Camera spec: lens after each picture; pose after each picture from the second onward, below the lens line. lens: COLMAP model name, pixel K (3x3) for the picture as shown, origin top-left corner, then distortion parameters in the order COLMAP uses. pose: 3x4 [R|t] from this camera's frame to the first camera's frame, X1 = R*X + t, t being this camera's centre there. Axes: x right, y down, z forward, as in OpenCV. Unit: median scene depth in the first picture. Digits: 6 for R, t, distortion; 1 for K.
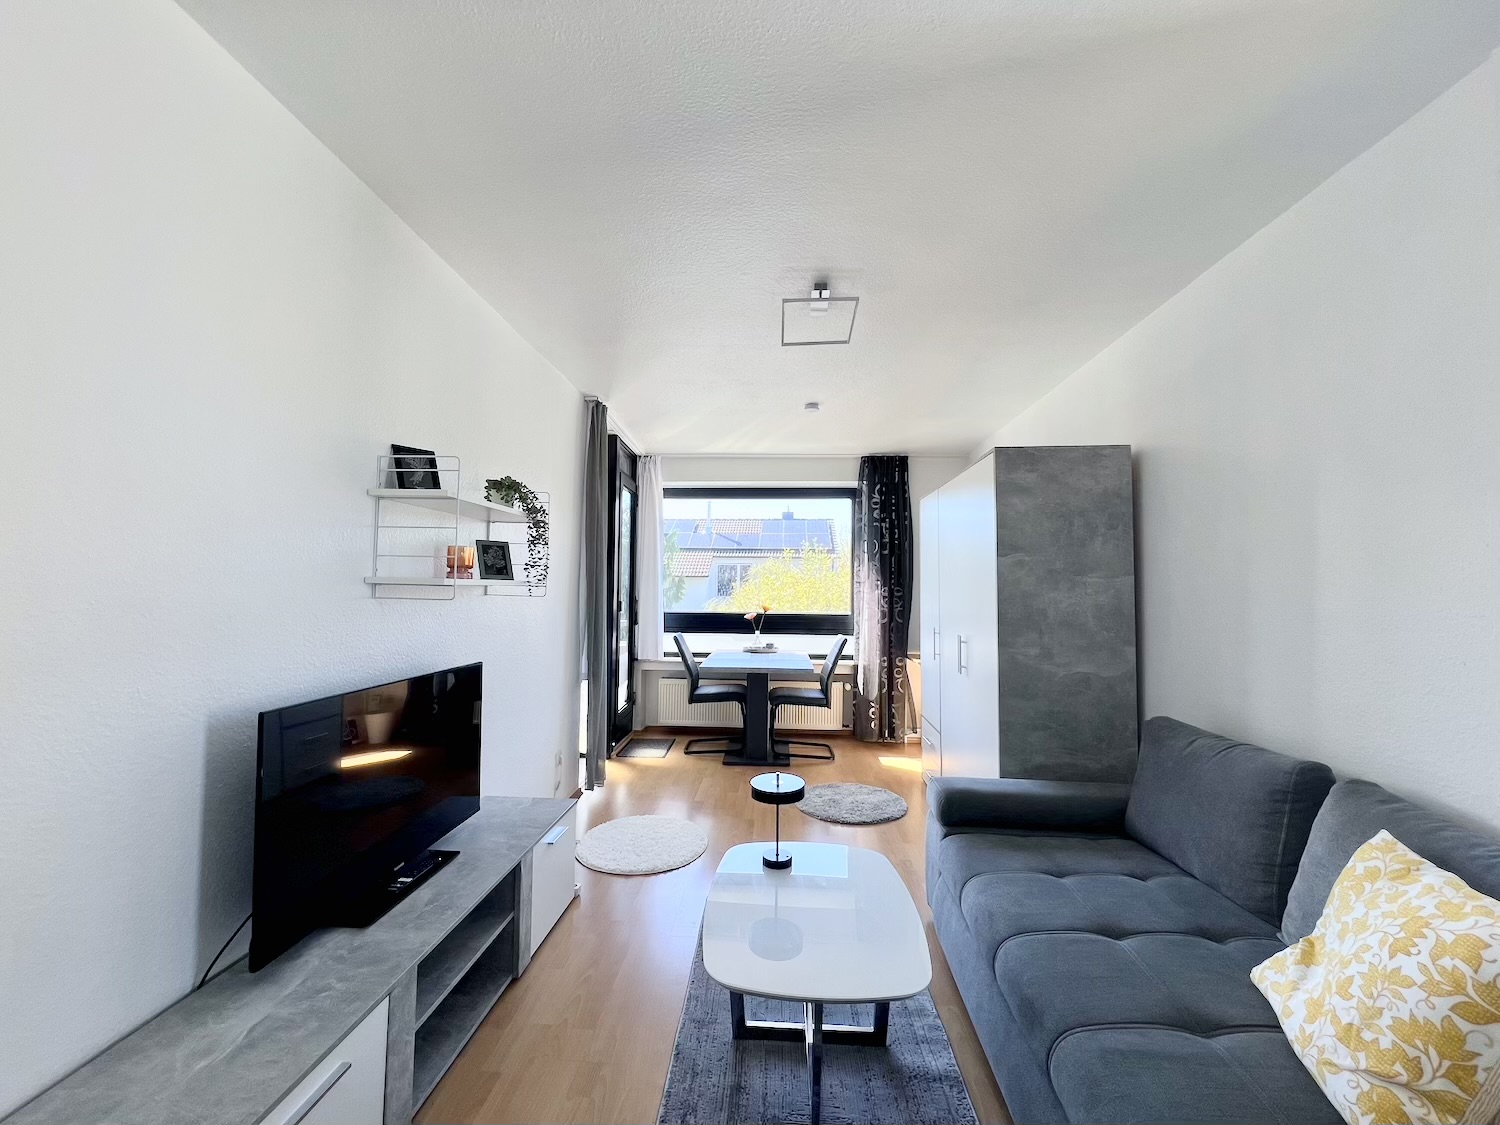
lens RADIAL K [[600.7, 0, 751.6], [0, 600.7, 567.2], [0, 0, 1]] dist [-0.000367, 0.000334]
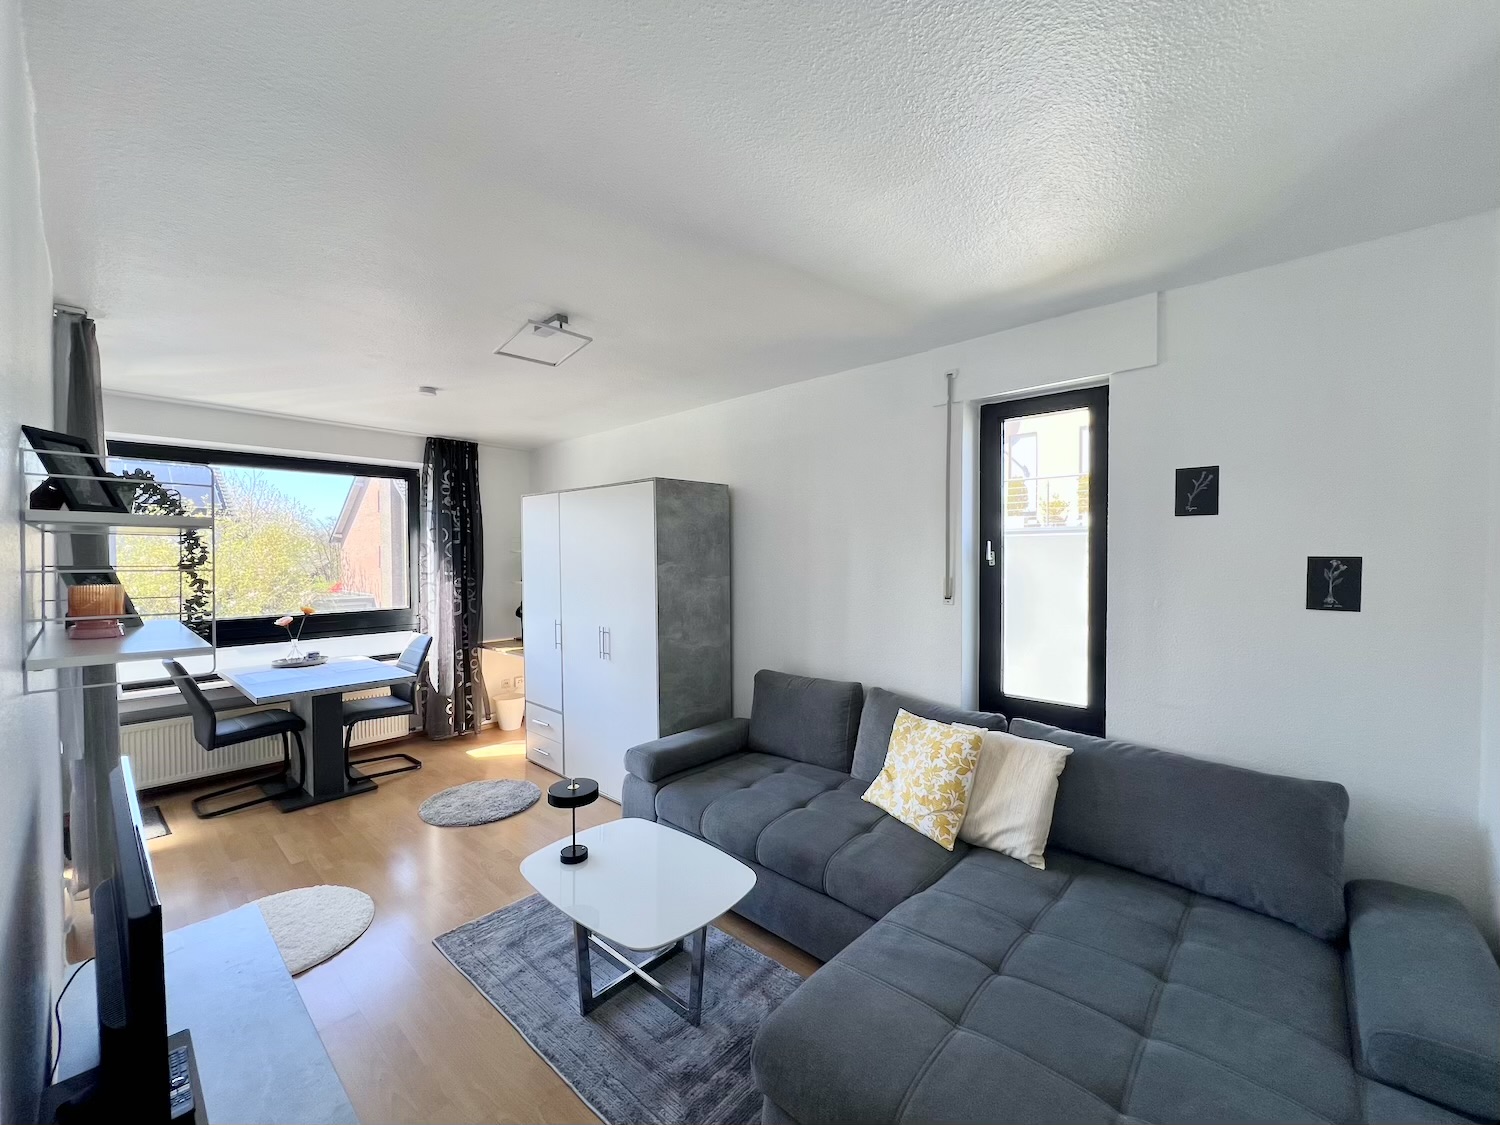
lens RADIAL K [[600.7, 0, 751.6], [0, 600.7, 567.2], [0, 0, 1]] dist [-0.000367, 0.000334]
pose [[0.618844, -0.029657, 0.784954, -0.329905], [-0.018237, 0.998475, 0.052102, -0.058379], [-0.785302, -0.046558, 0.617359, 0.044352]]
